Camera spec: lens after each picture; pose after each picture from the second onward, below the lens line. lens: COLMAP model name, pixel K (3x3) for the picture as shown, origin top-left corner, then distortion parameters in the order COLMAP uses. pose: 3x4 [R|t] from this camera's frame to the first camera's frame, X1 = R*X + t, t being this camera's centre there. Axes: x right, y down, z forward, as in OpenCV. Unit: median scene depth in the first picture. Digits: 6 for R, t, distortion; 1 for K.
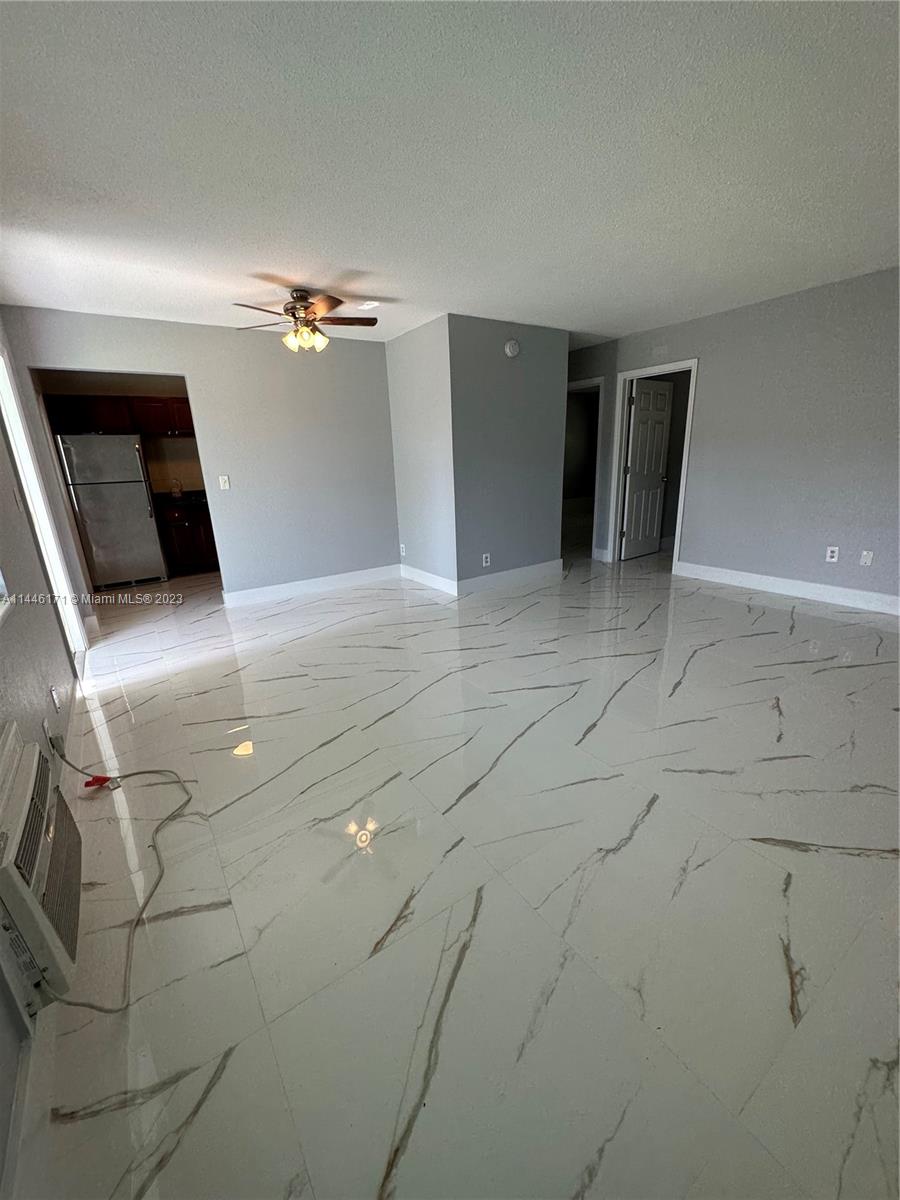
lens RADIAL K [[475.8, 0, 444.8], [0, 475.8, 611.8], [0, 0, 1]] dist [0.000847, 0.000171]
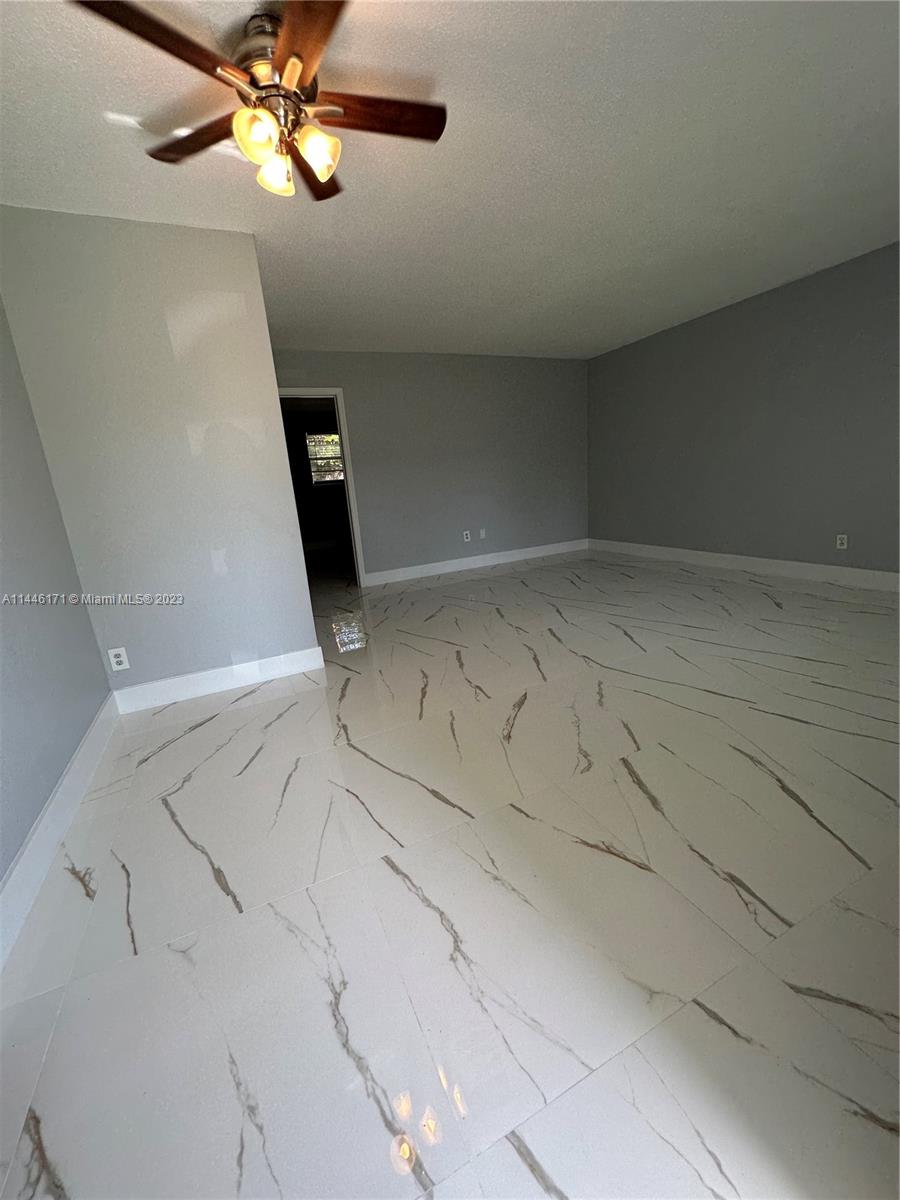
lens RADIAL K [[479.6, 0, 450.0], [0, 479.6, 600.0], [0, 0, 1]] dist [-0.000604, -0.000202]
pose [[0.157526, -0.218927, 0.962942, -0.667260], [0.380604, 0.913241, 0.145365, -0.174080], [-0.911222, 0.343600, 0.227184, 0.762993]]
